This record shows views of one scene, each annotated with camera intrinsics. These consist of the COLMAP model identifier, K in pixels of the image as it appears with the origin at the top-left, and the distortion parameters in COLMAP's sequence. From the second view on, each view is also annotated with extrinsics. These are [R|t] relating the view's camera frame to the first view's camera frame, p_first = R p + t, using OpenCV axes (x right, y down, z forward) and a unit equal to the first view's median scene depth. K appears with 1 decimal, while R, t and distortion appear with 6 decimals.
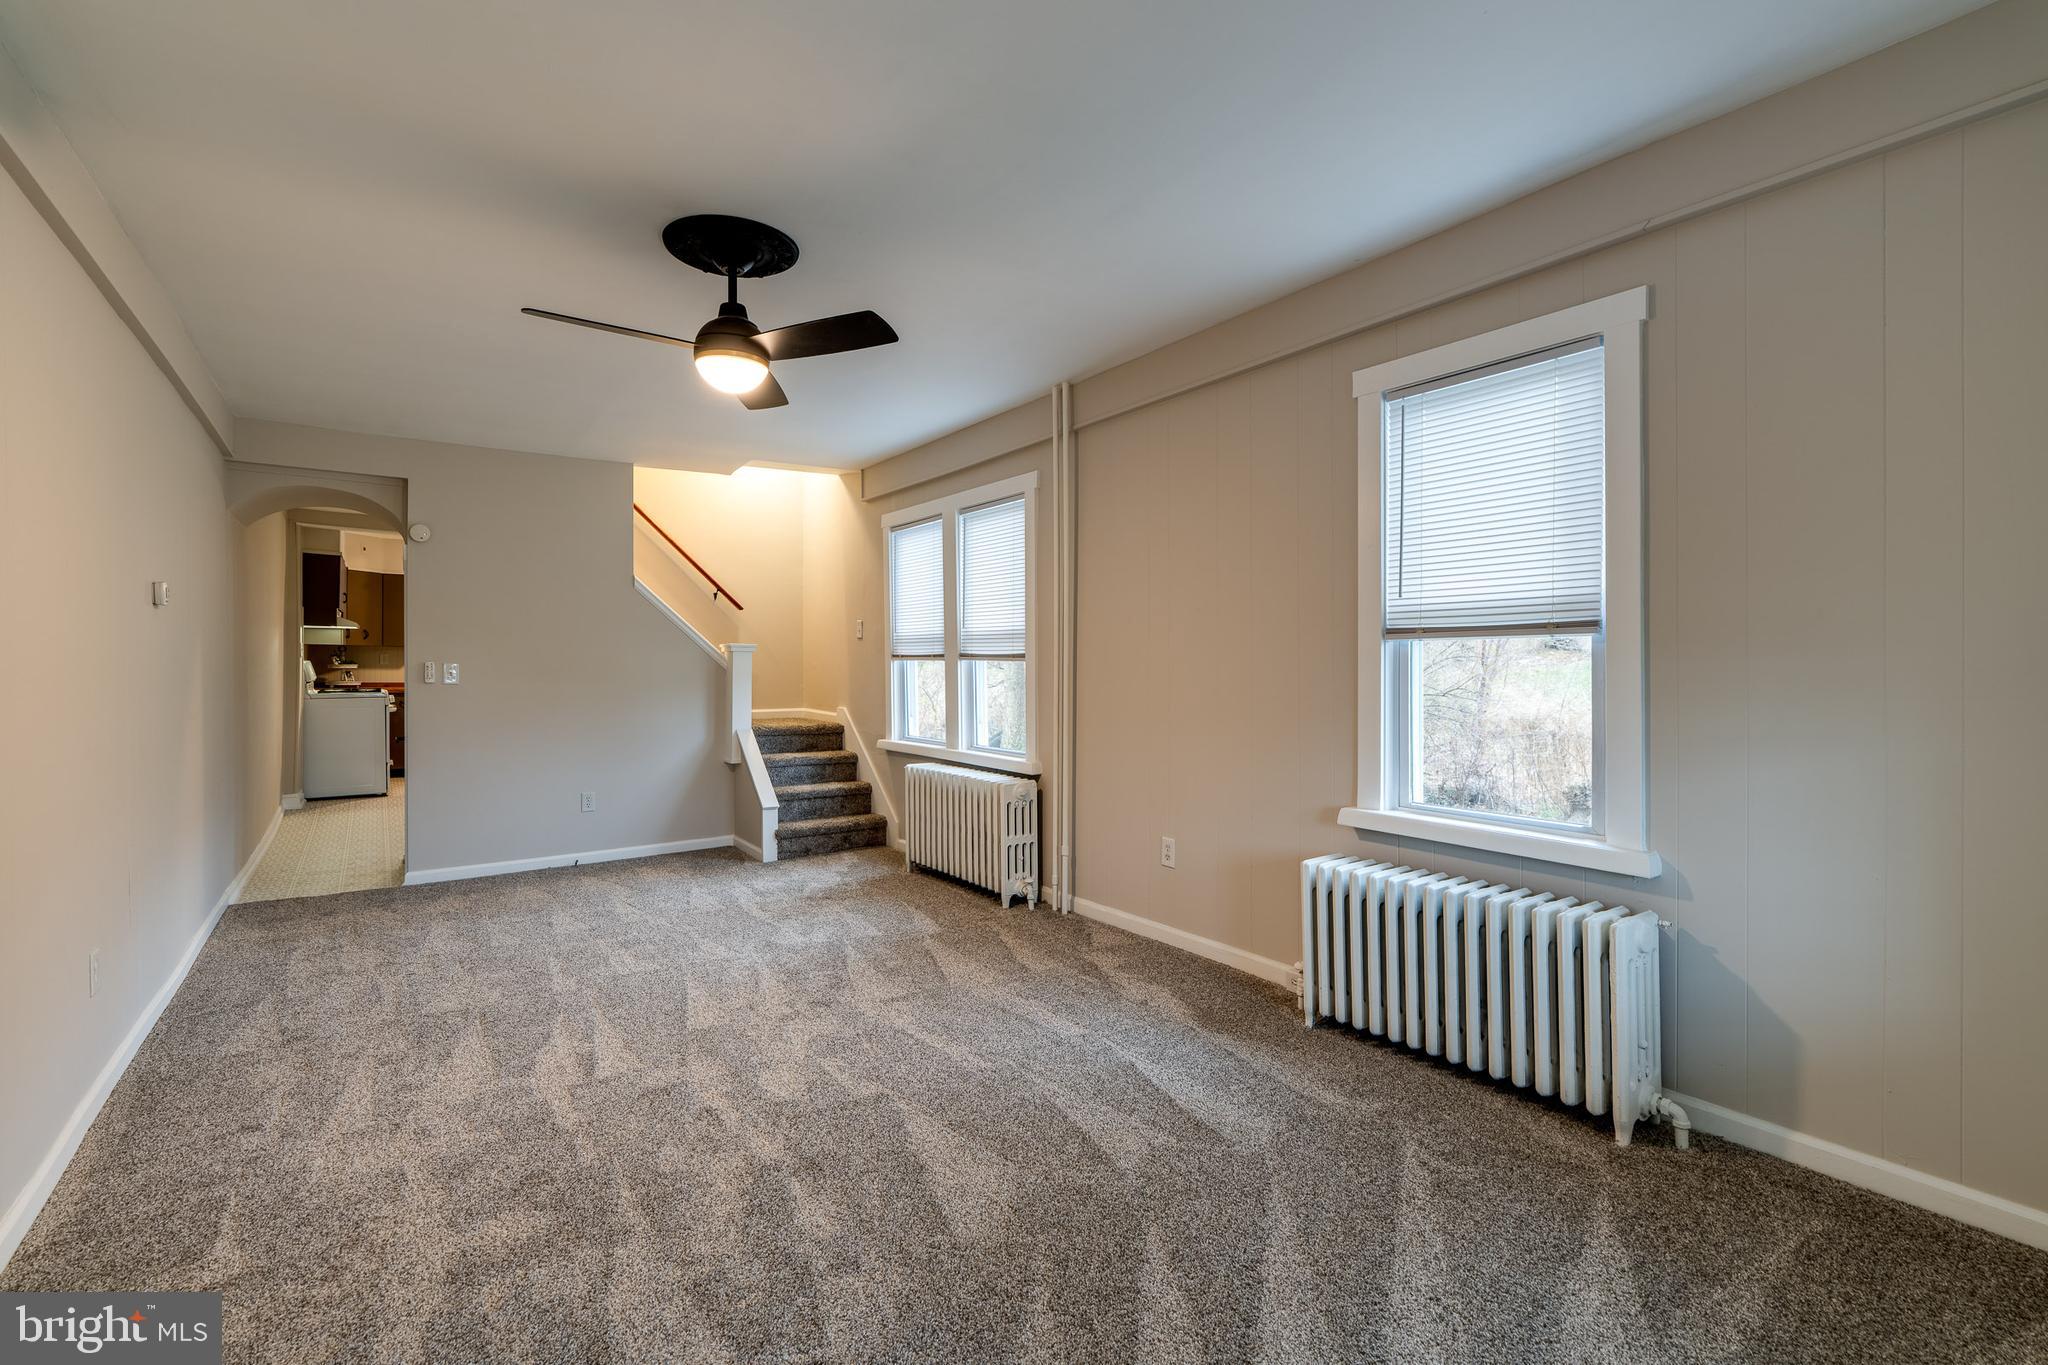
lens RADIAL K [[920.0, 0, 994.9], [0, 920.0, 676.7], [0, 0, 1]] dist [-0.002452, 0.000543]
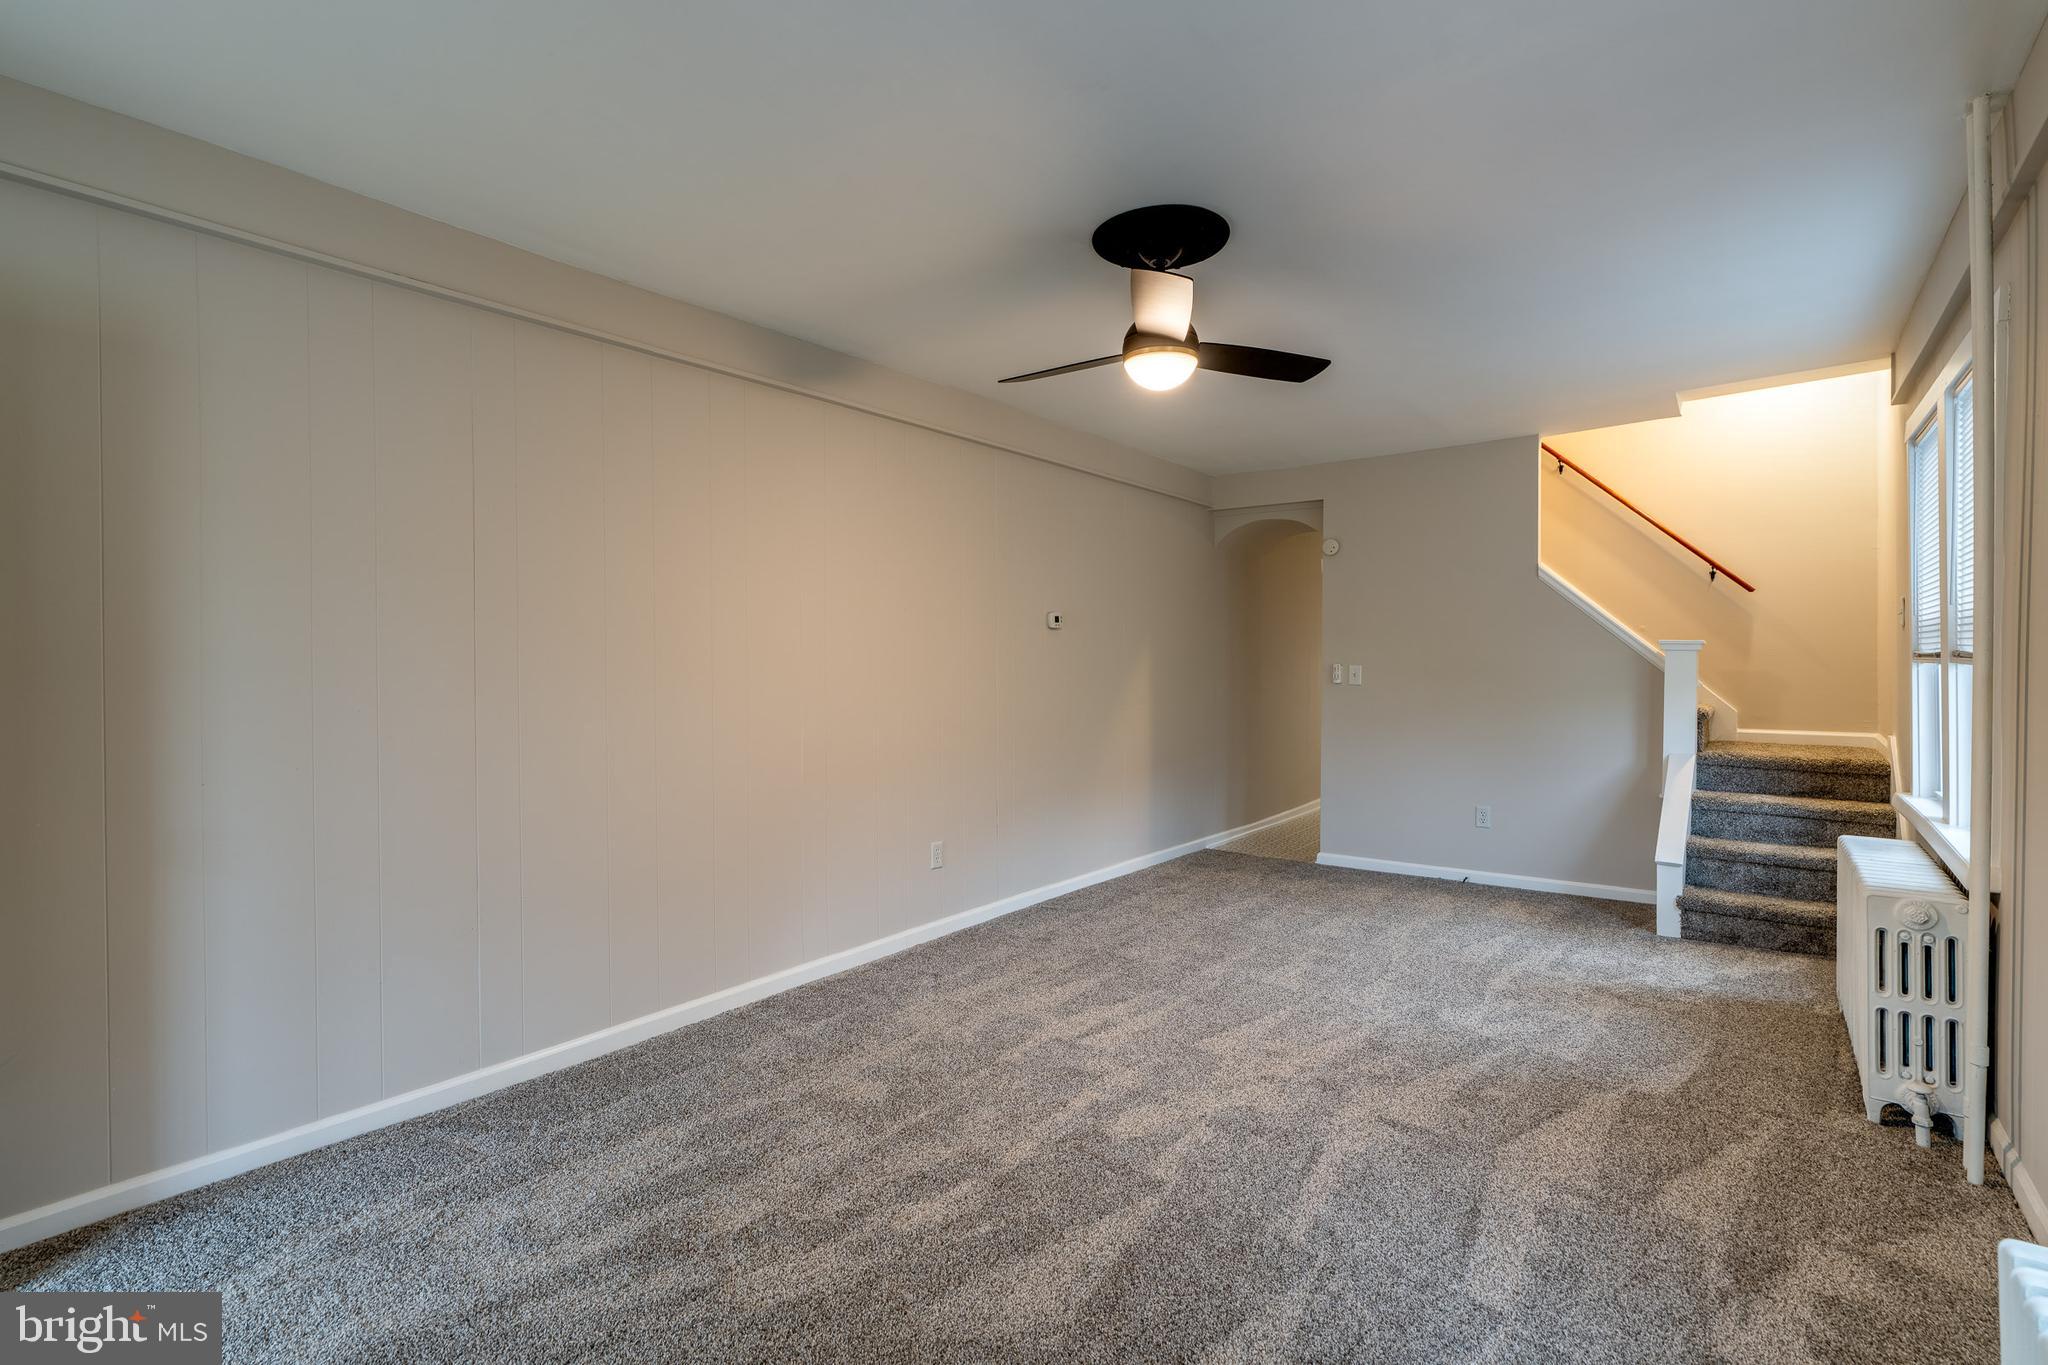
lens RADIAL K [[920.0, 0, 994.9], [0, 920.0, 676.7], [0, 0, 1]] dist [-0.002452, 0.000543]
pose [[0.317183, 0.015447, -0.948239, 0.449626], [-0.011832, 0.999854, 0.012330, -0.013948], [0.948291, 0.007309, 0.317319, 0.421789]]
